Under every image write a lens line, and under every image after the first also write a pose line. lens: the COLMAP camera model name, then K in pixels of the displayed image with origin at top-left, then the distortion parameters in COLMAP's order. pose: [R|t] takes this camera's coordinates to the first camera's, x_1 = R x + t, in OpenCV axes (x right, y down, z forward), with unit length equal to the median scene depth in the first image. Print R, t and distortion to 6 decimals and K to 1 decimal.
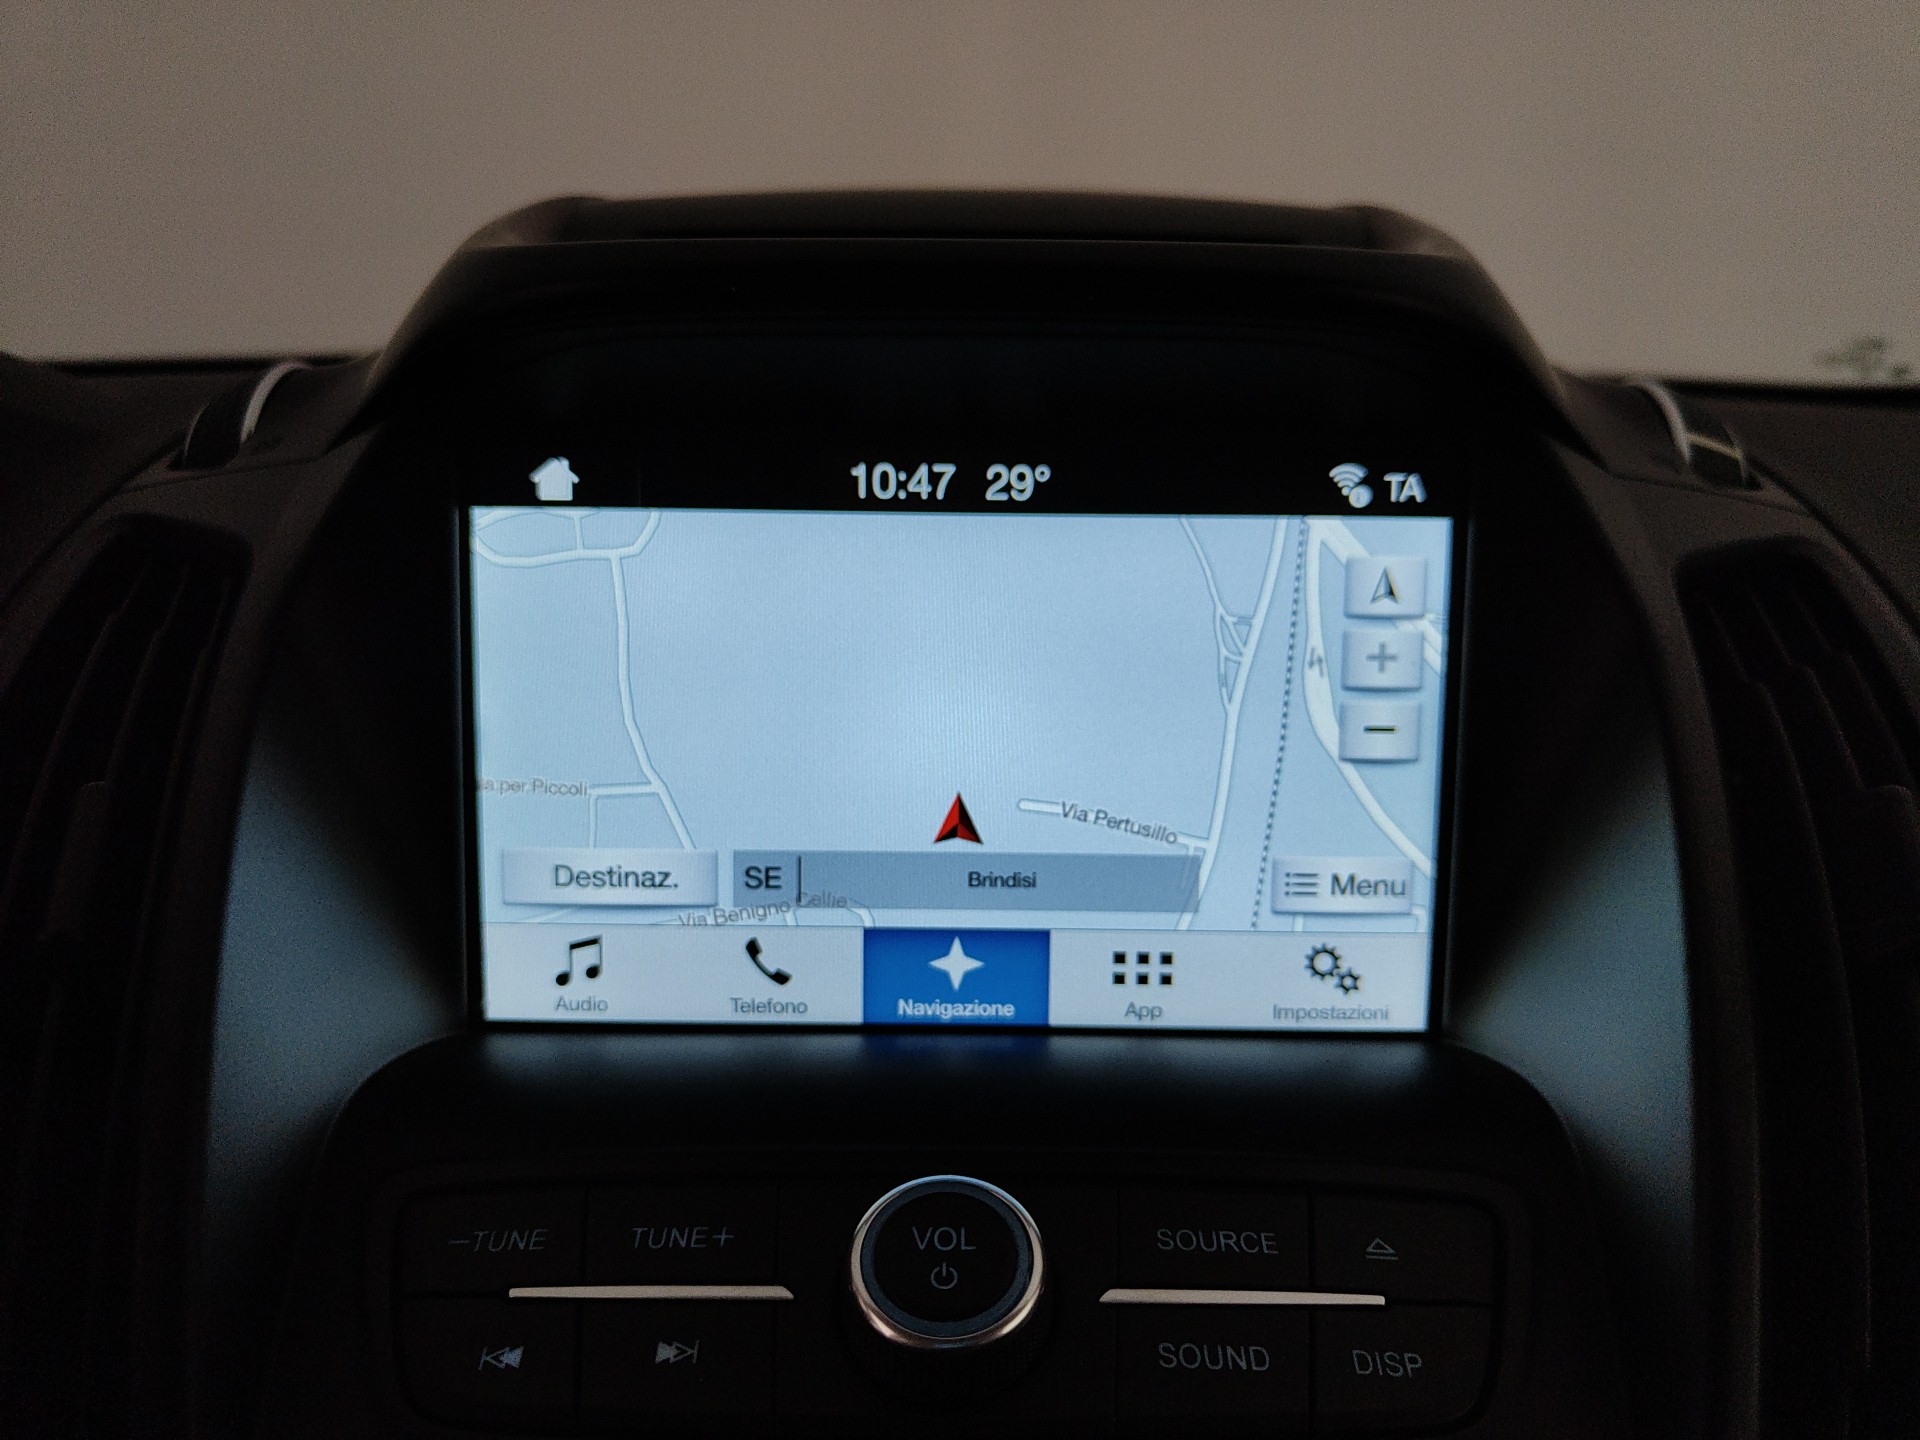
lens RADIAL K [[1350.7, 0, 943.5], [0, 1350.7, 760.8], [0, 0, 1]] dist [0.007231, -0.010804]
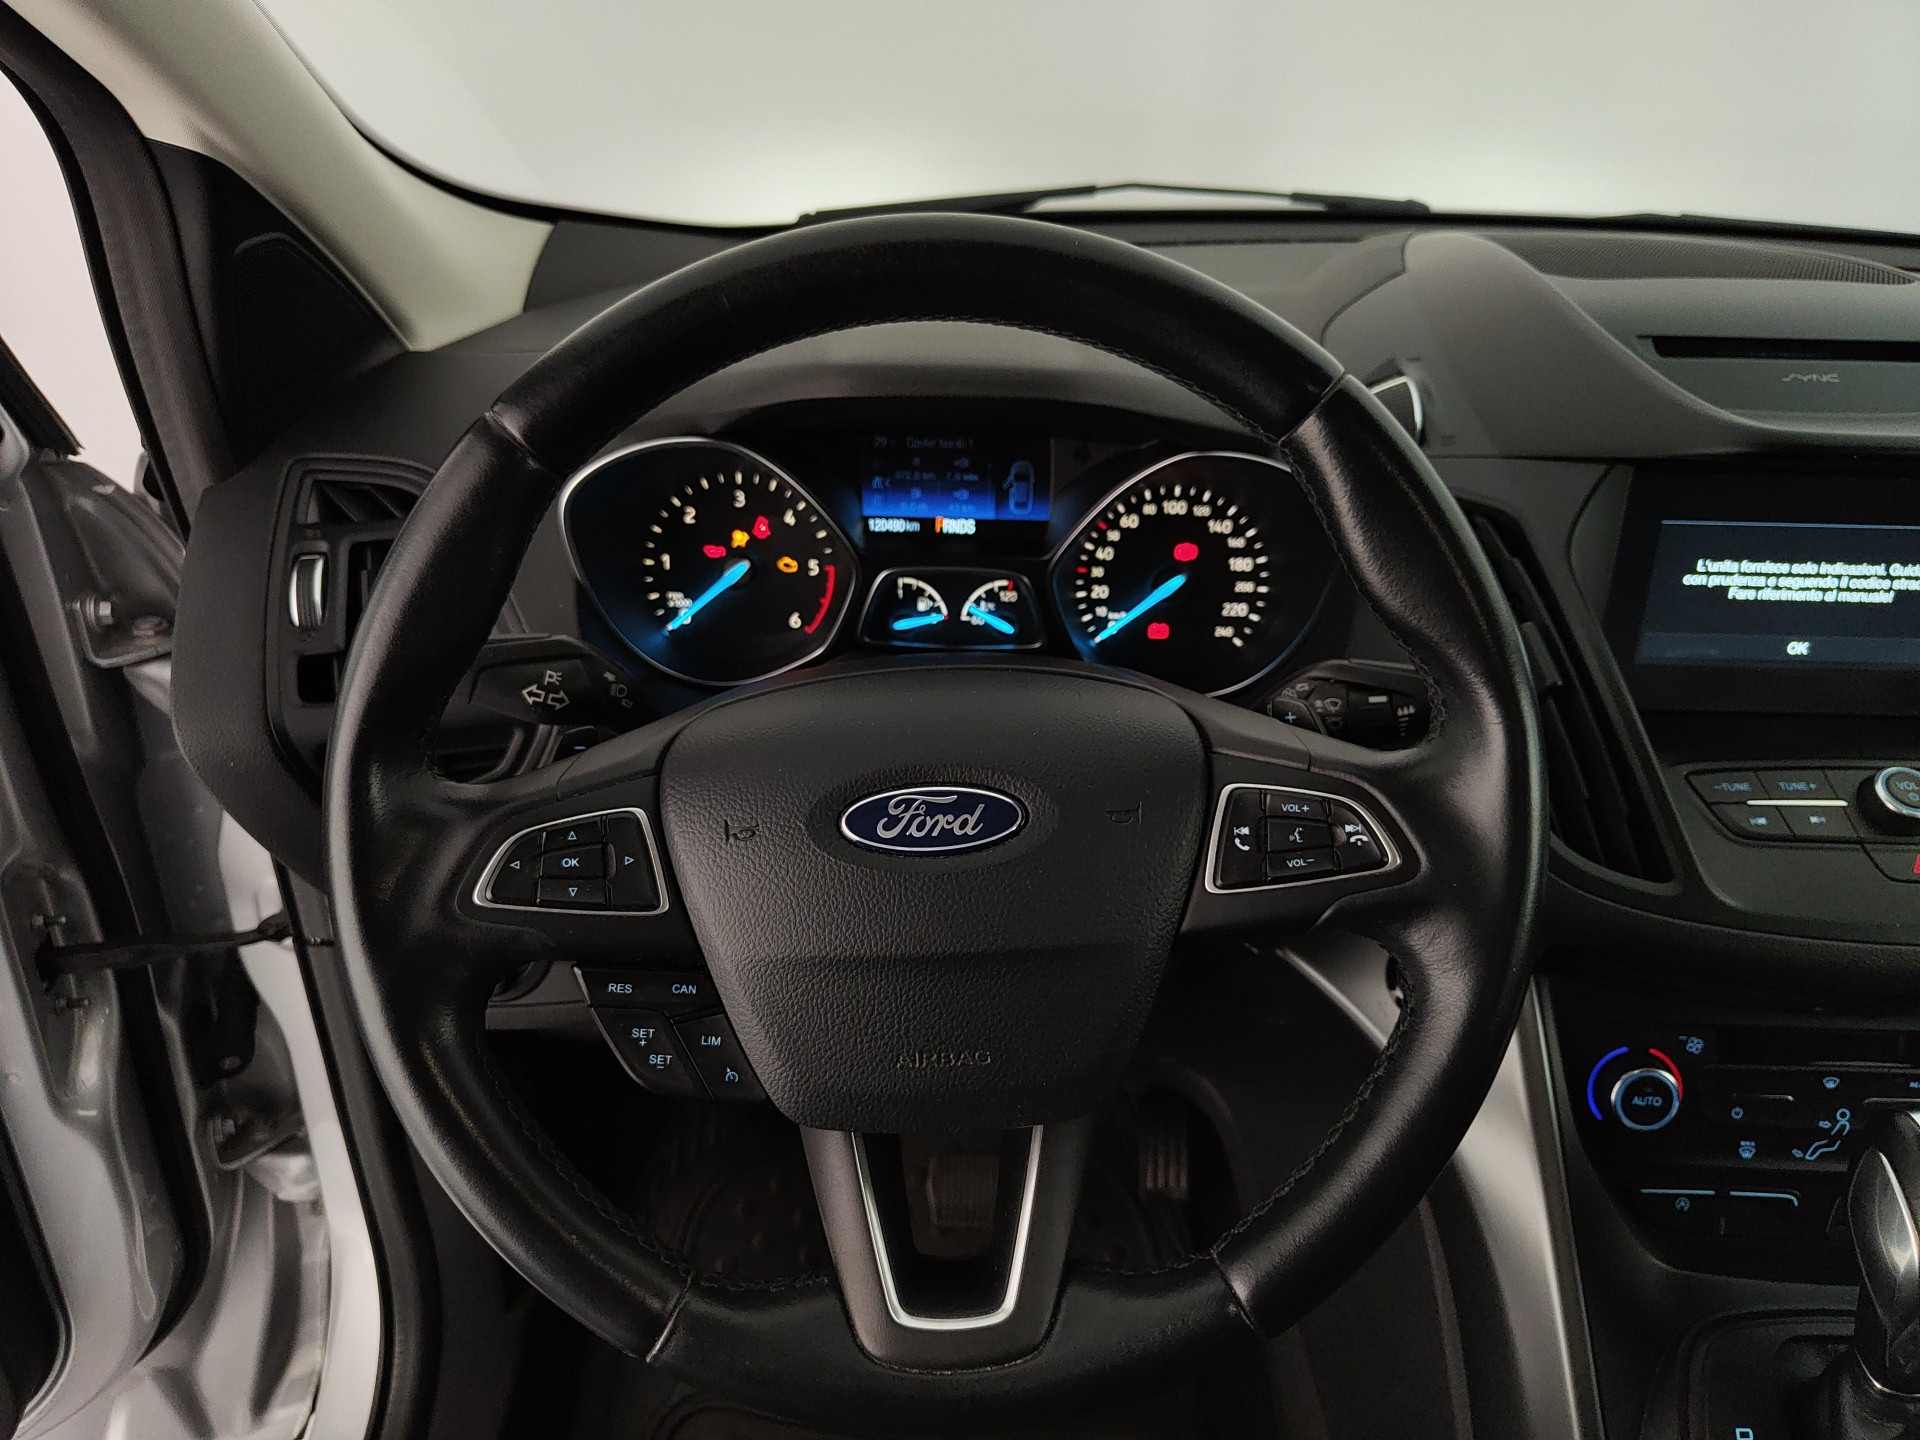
lens RADIAL K [[1350.7, 0, 944.1], [0, 1350.7, 741.8], [0, 0, 1]] dist [0.007231, -0.010804]
pose [[0.999934, 0.008406, -0.007777, -1.648917], [-0.006383, 0.972947, 0.230941, -0.336138], [0.009508, -0.230876, 0.972937, -1.520714]]
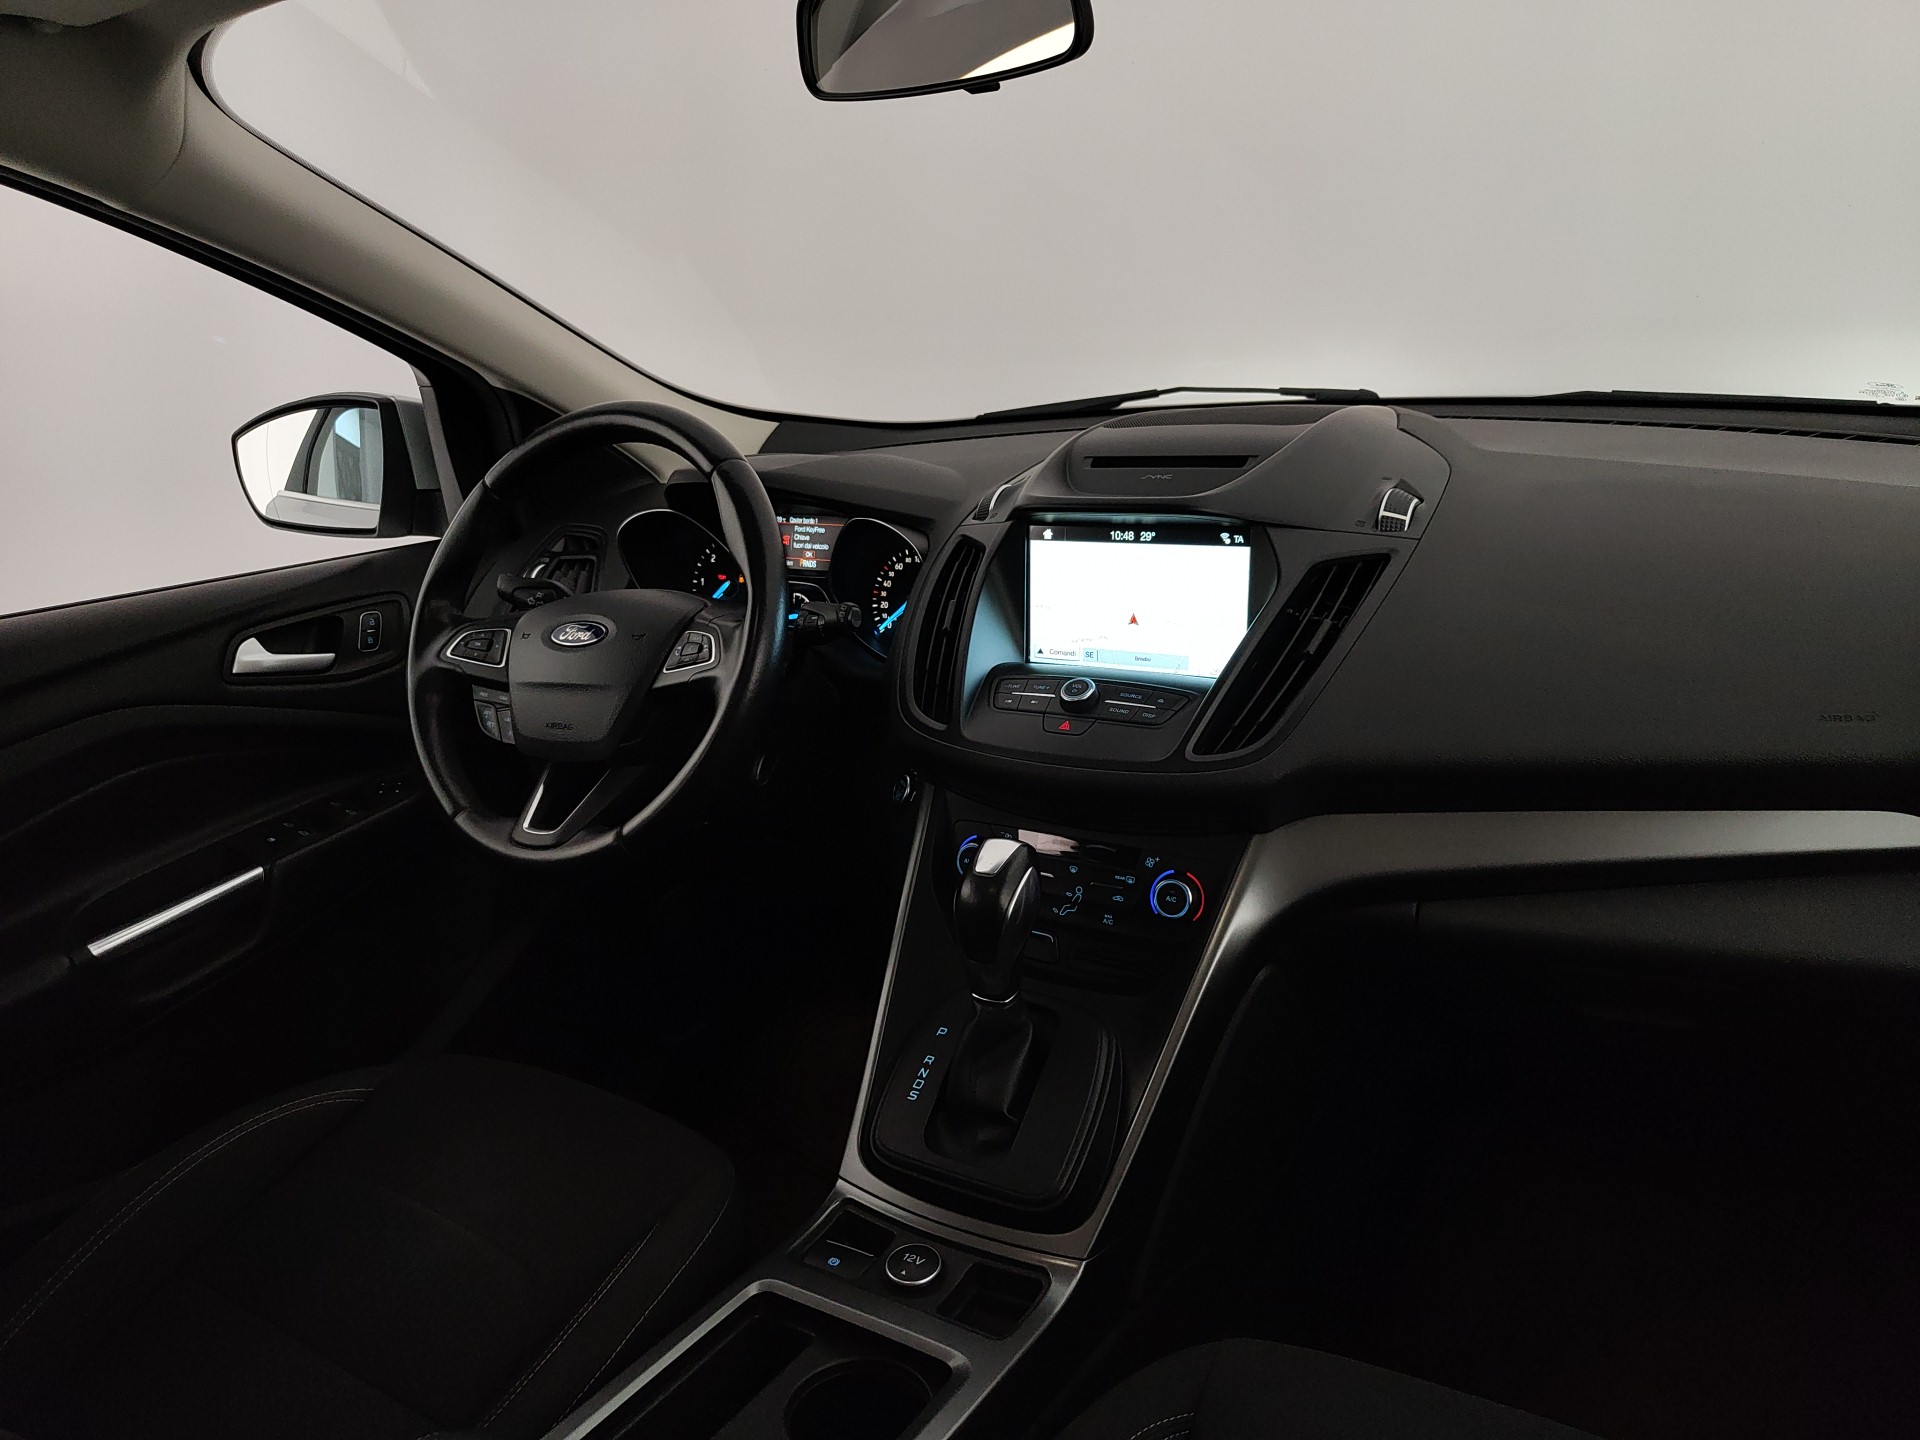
lens RADIAL K [[1350.7, 0, 973.3], [0, 1350.7, 725.5], [0, 0, 1]] dist [0.007231, -0.010804]
pose [[0.858937, 0.087276, -0.504589, 1.858459], [-0.051083, 0.995057, 0.085154, 0.046468], [0.509527, -0.047366, 0.859150, -3.045550]]
